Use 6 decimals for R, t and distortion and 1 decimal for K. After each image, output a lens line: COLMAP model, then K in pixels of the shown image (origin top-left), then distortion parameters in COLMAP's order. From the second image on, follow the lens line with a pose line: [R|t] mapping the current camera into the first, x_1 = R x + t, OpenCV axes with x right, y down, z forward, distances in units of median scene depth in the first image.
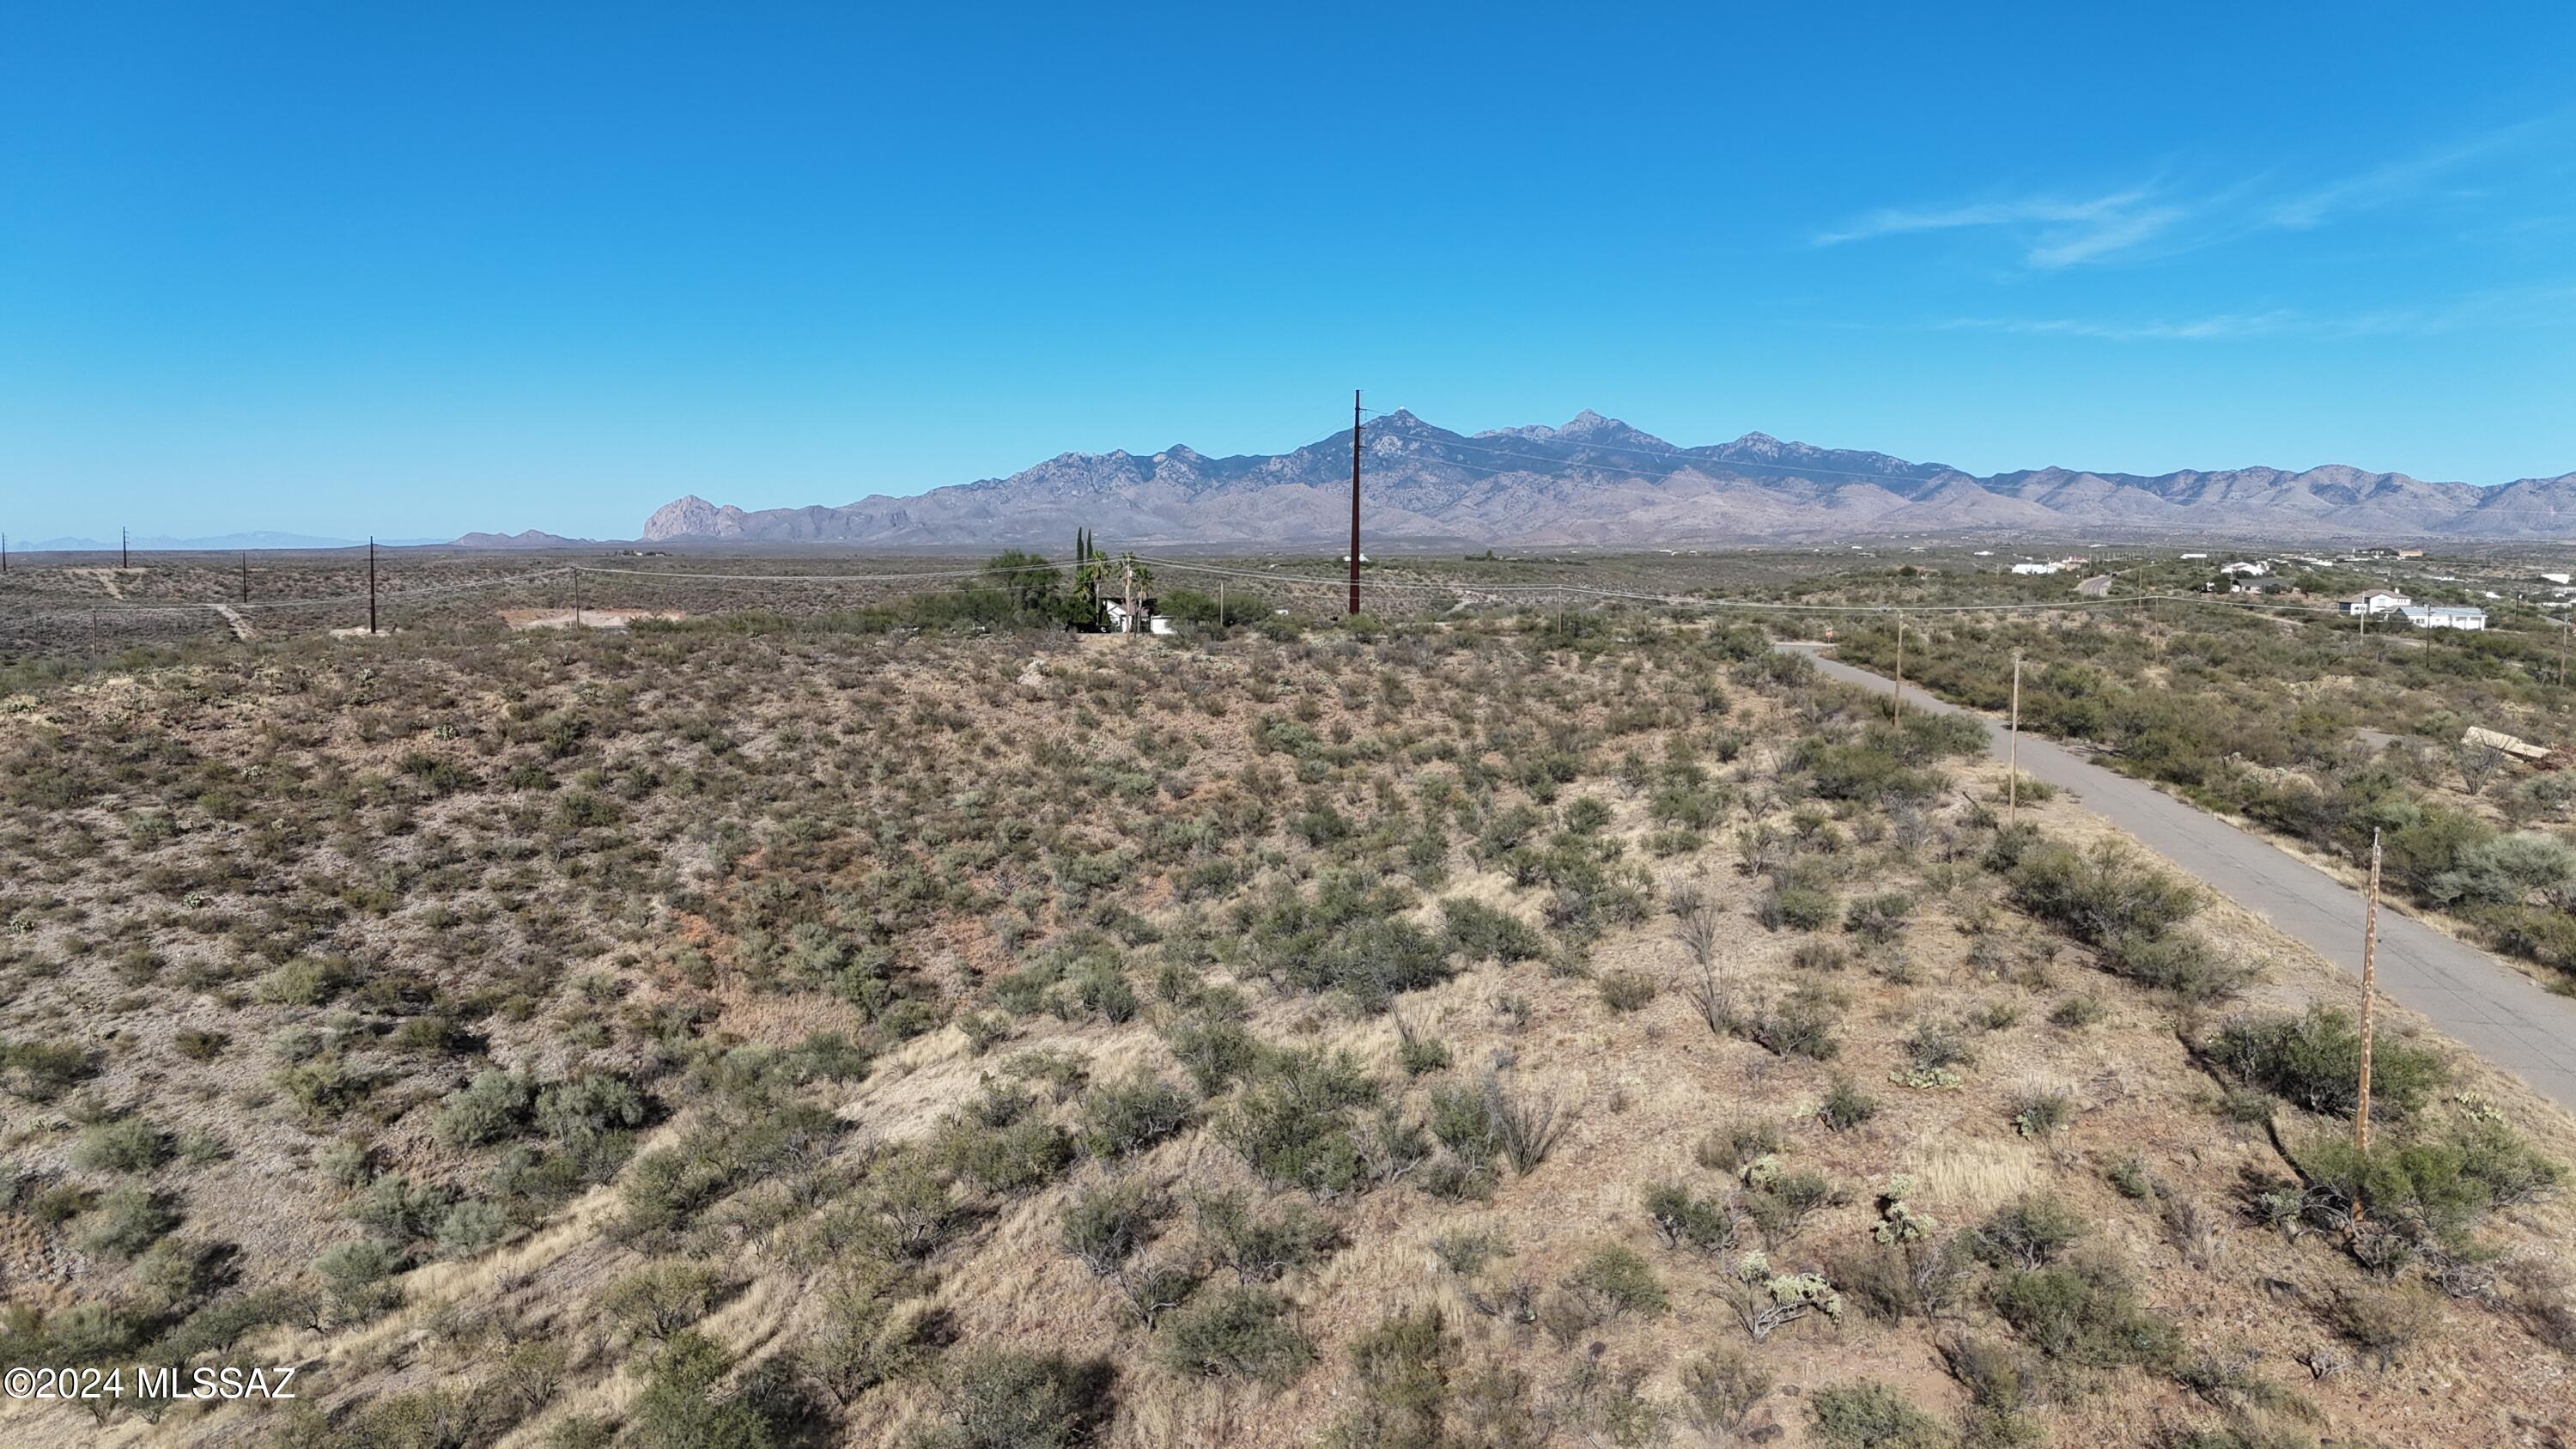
lens RADIAL K [[1885.4, 0, 1280.9], [0, 1885.4, 722.0], [0, 0, 1]] dist [0.075372, -0.070522]
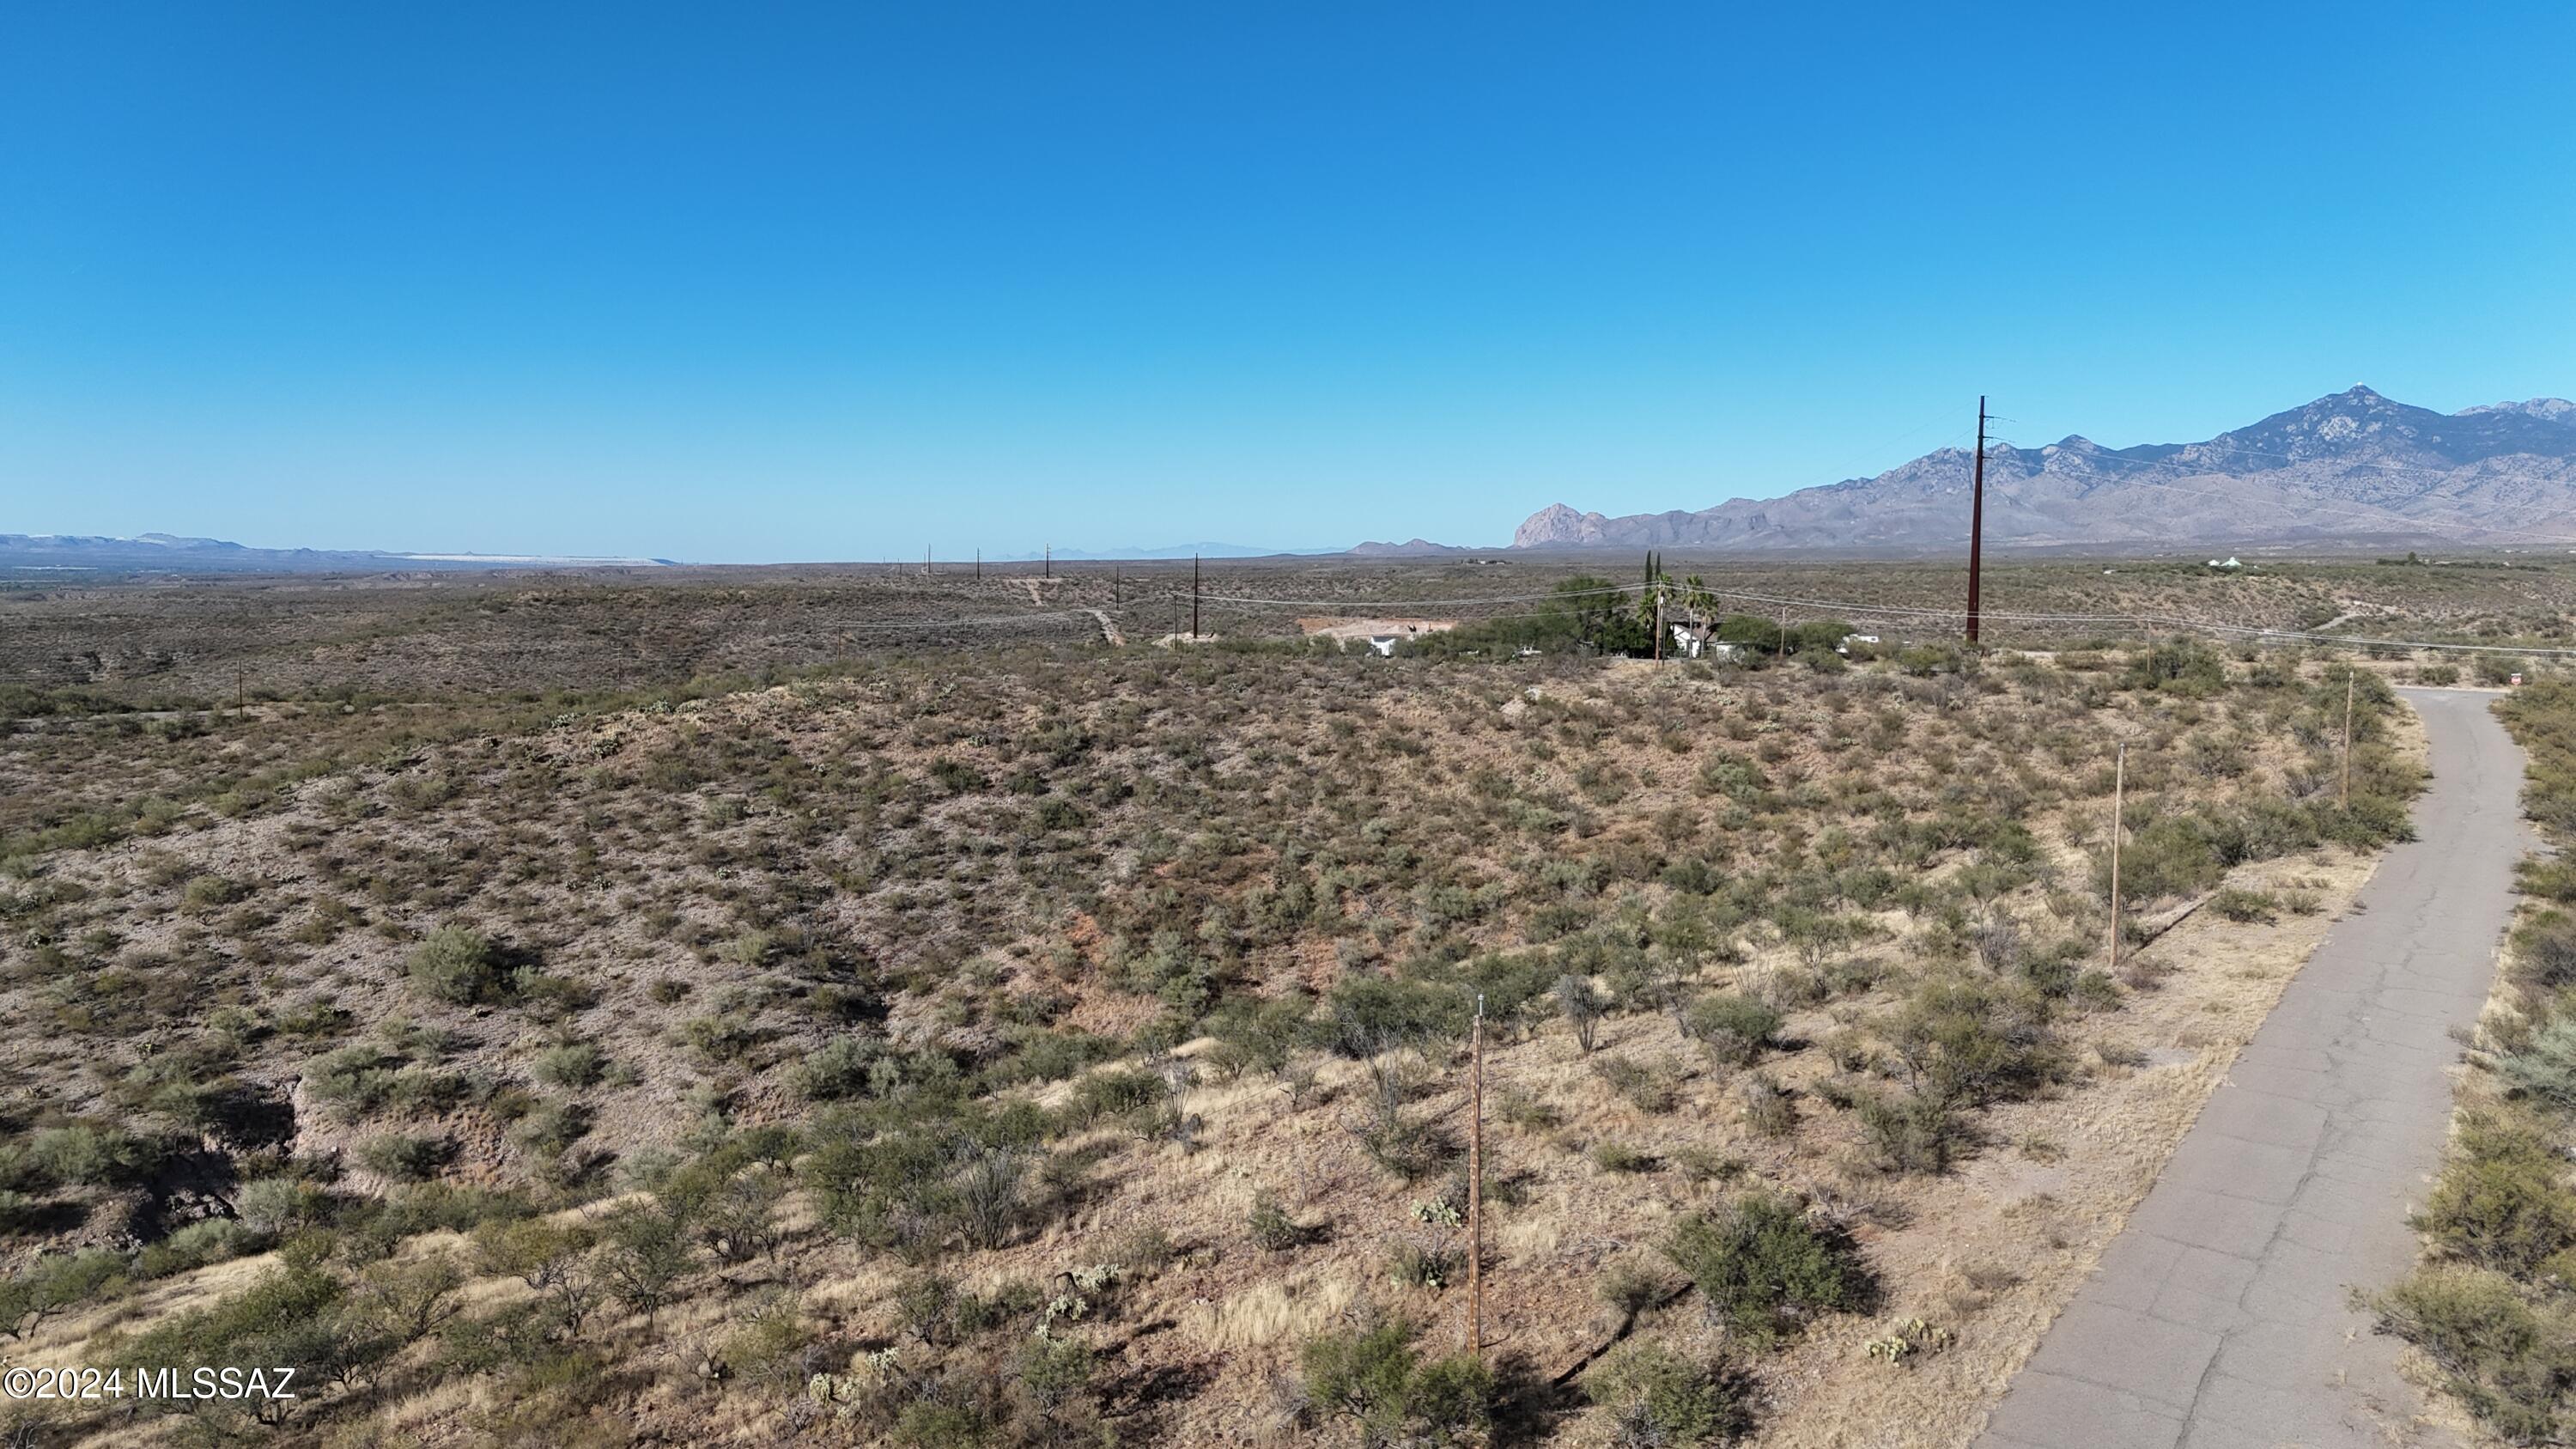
lens RADIAL K [[1885.4, 0, 1288.1], [0, 1885.4, 732.5], [0, 0, 1]] dist [0.075372, -0.070522]
pose [[0.901319, 0.036823, -0.431587, 0.239529], [-0.035104, 0.999312, 0.011949, -0.020858], [0.431731, 0.004381, 0.901992, 0.043382]]
